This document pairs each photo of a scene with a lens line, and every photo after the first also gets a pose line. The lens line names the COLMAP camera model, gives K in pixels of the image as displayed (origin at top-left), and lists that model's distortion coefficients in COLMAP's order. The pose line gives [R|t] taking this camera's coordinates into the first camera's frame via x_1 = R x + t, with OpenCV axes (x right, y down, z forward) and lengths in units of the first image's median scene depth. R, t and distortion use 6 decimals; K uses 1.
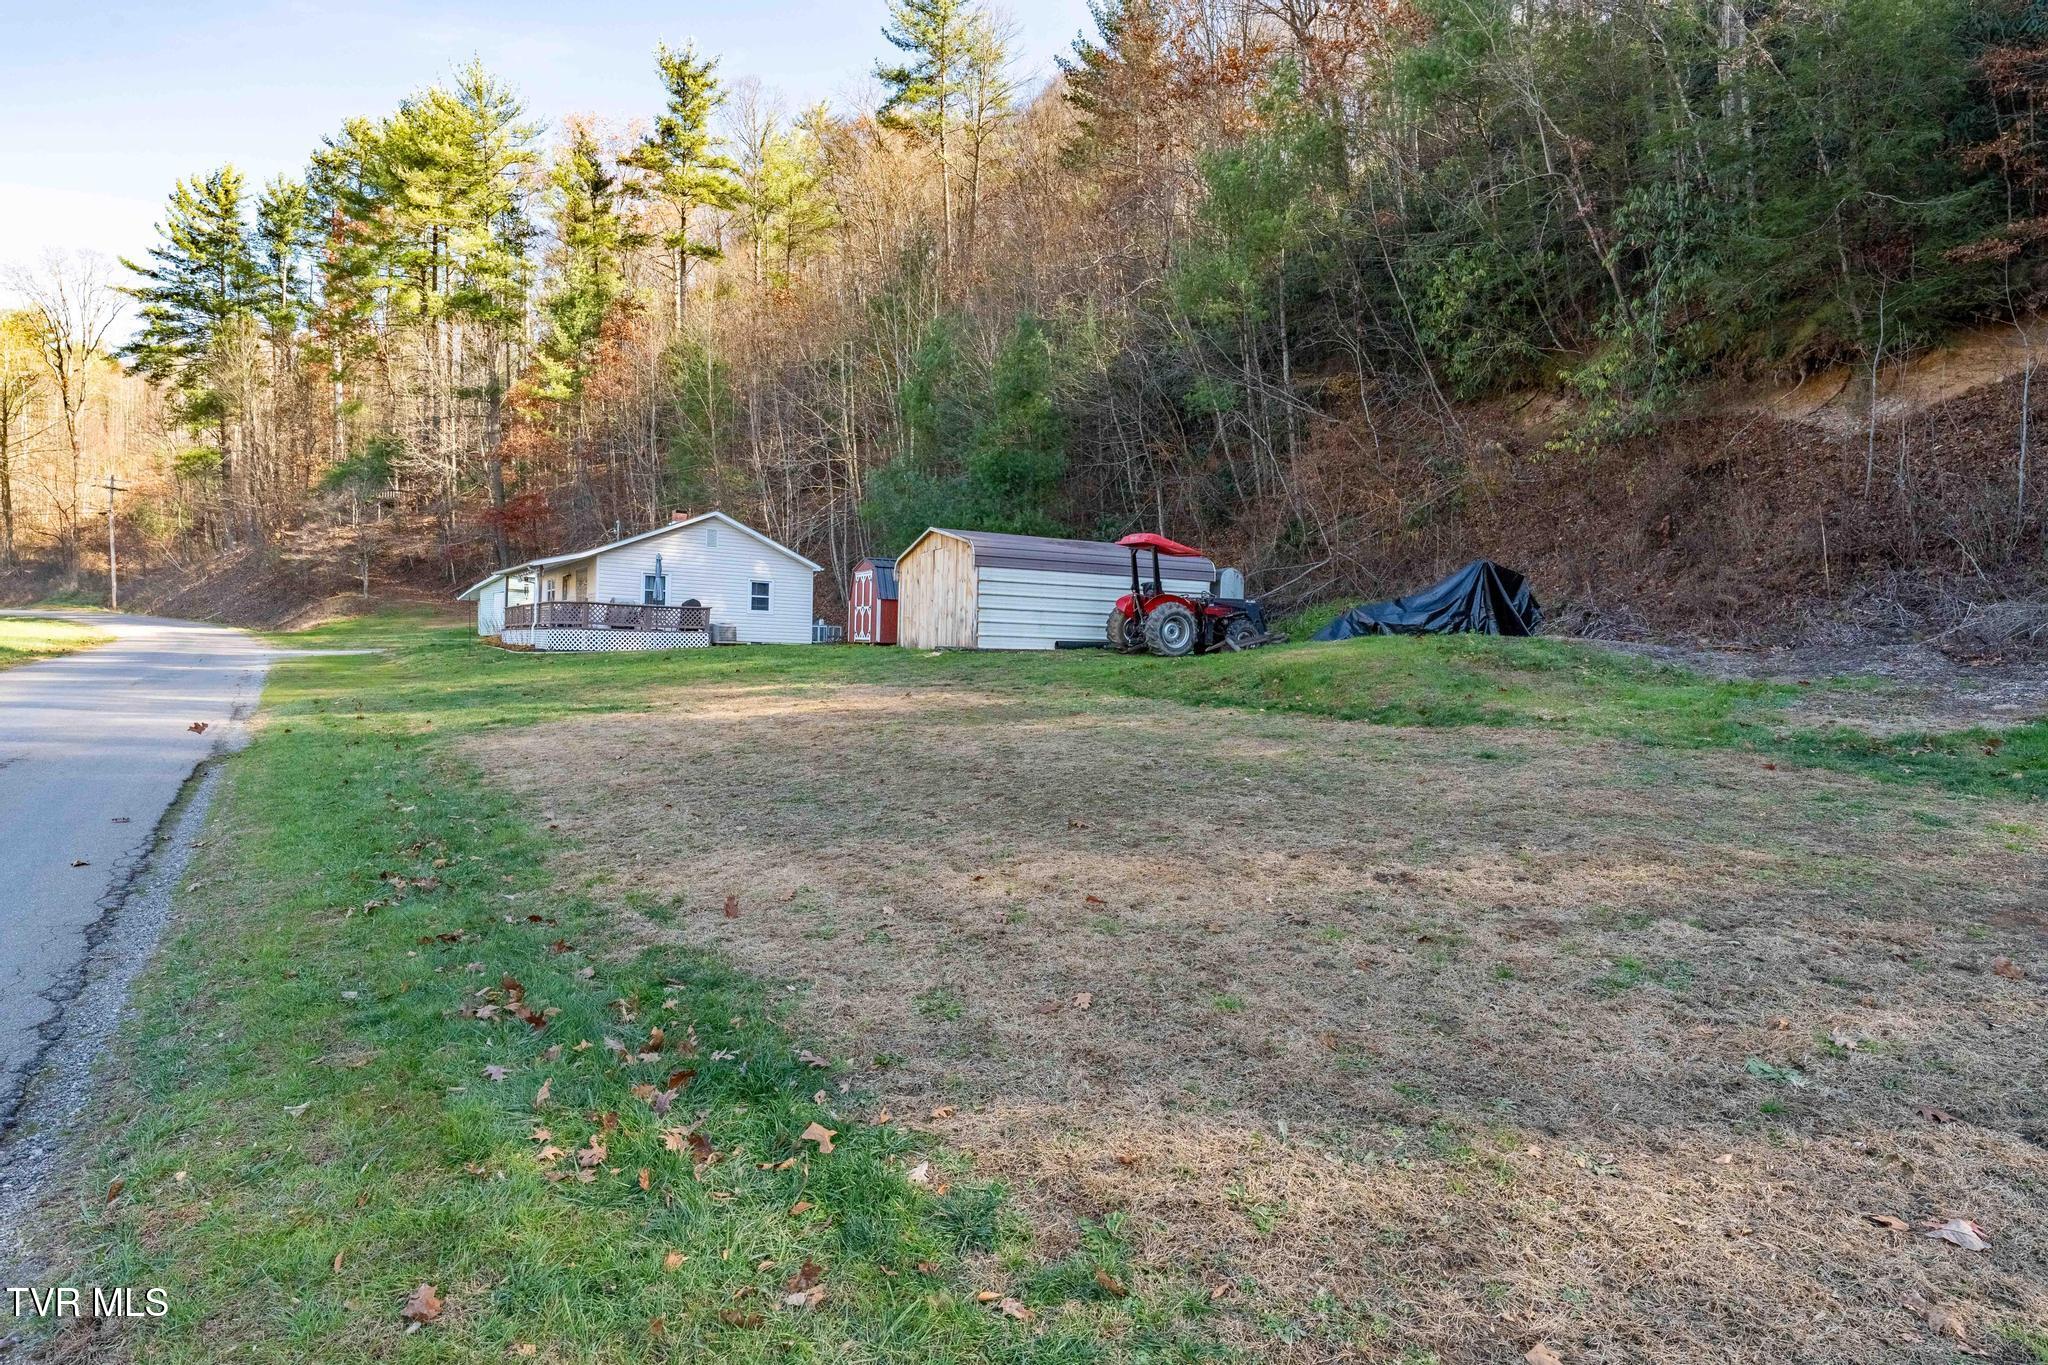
lens RADIAL K [[1031.7, 0, 1039.3], [0, 1031.7, 664.2], [0, 0, 1]] dist [-0.013799, -0.002073]
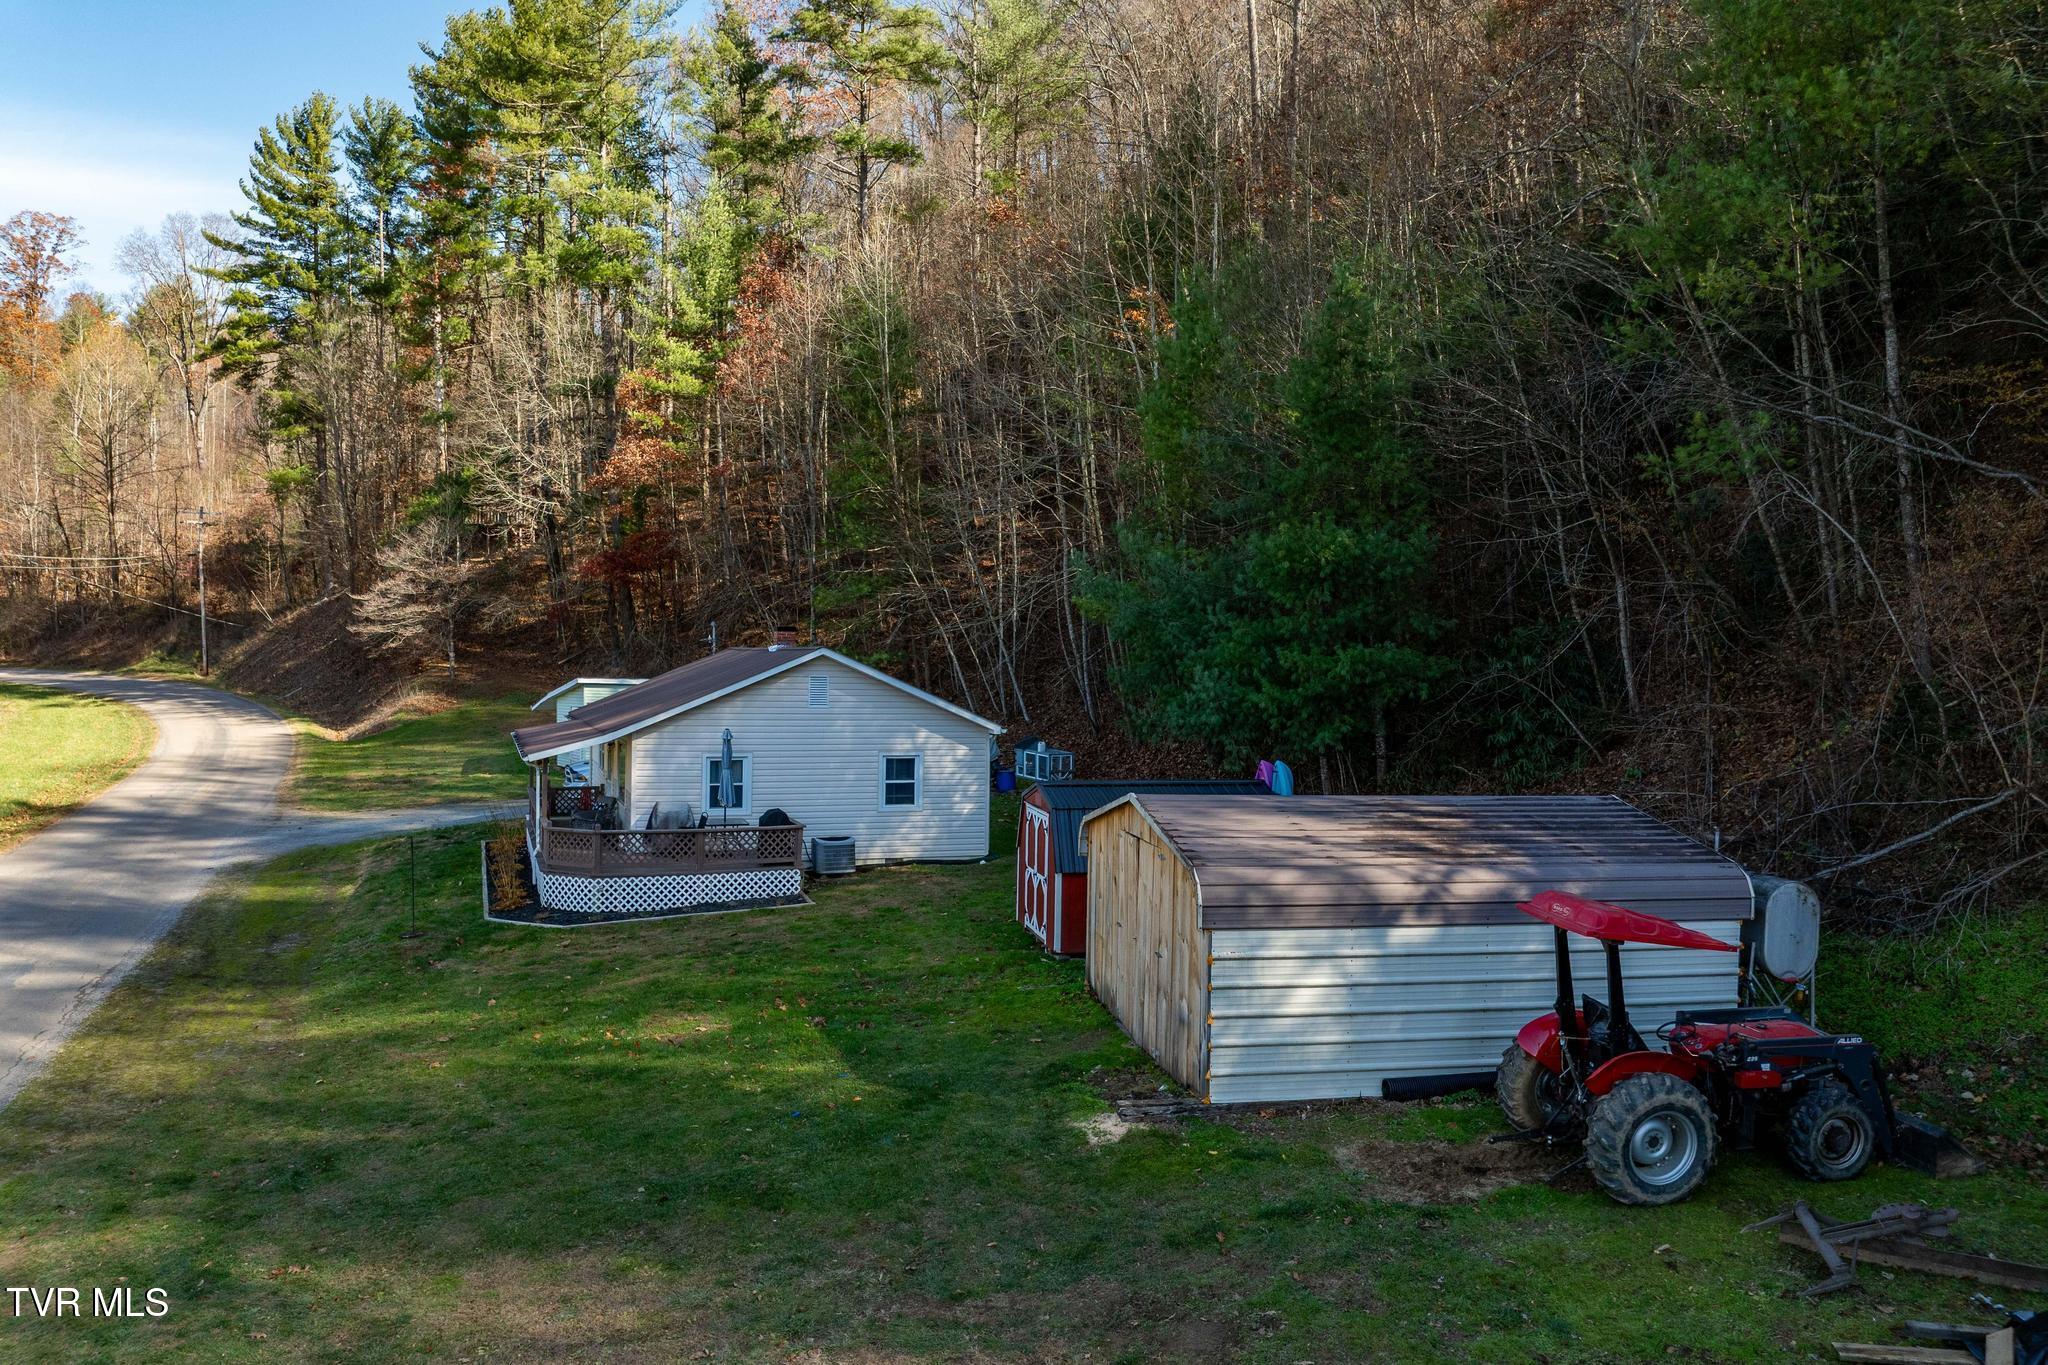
lens RADIAL K [[1452.8, 0, 1013.9], [0, 1452.8, 687.8], [0, 0, 1]] dist [-0.049603, 0.016640]
pose [[0.962204, -0.000761, -0.272328, 0.011673], [0.005212, 0.999864, 0.015620, -0.073666], [0.272280, -0.016449, 0.962078, 0.117665]]
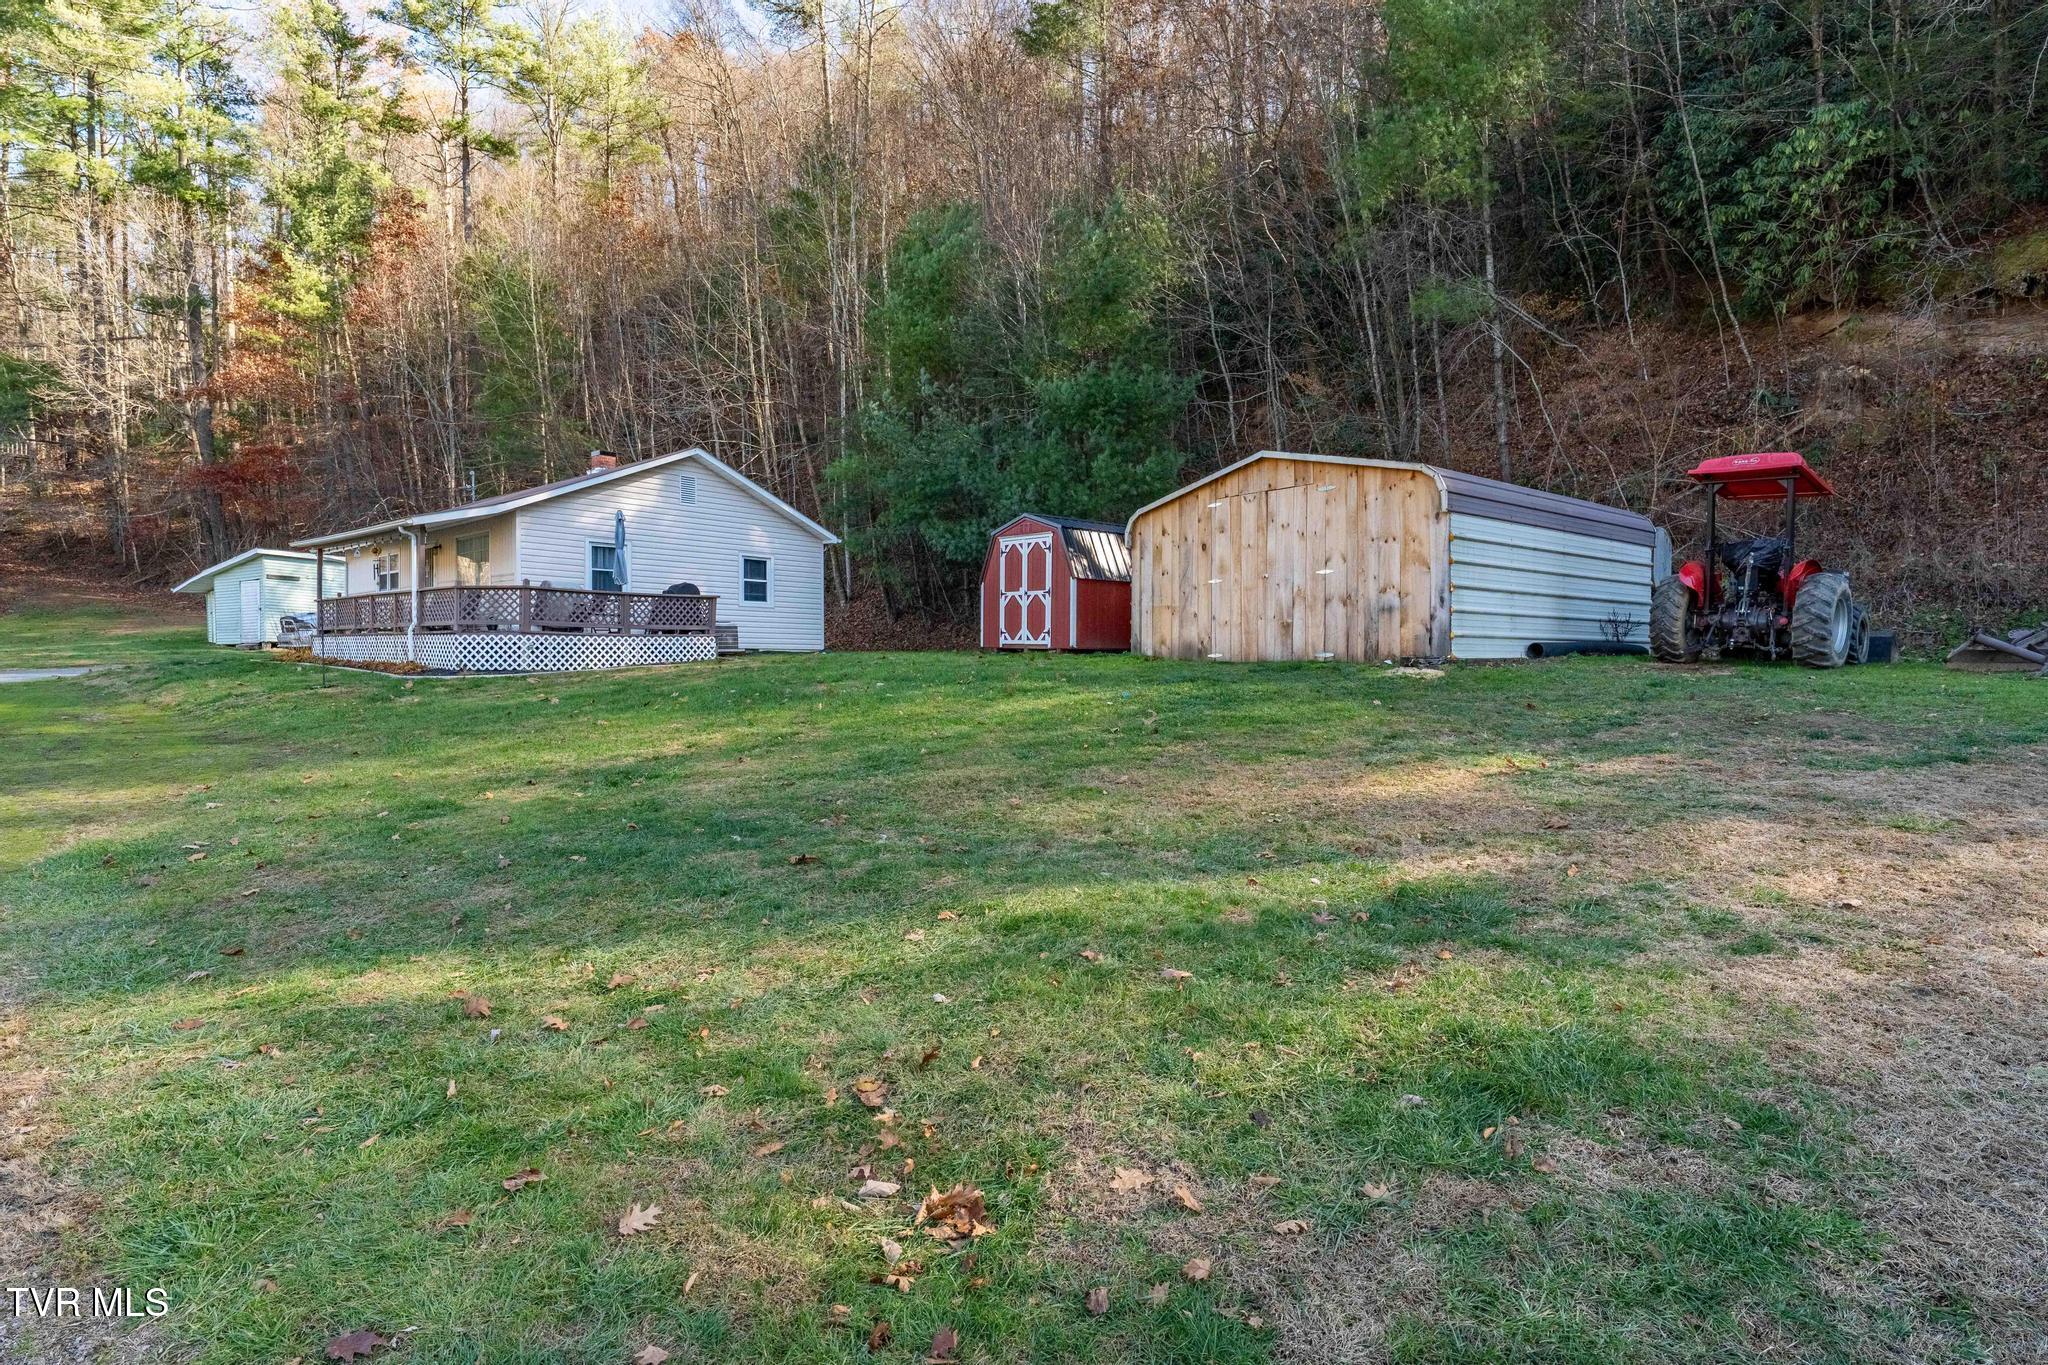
lens RADIAL K [[1031.7, 0, 1035.5], [0, 1031.7, 674.6], [0, 0, 1]] dist [-0.013799, -0.002073]
pose [[0.972438, -0.022451, 0.232077, -0.139432], [0.019046, 0.999676, 0.016902, -0.007018], [-0.232381, -0.012016, 0.972551, 0.173321]]
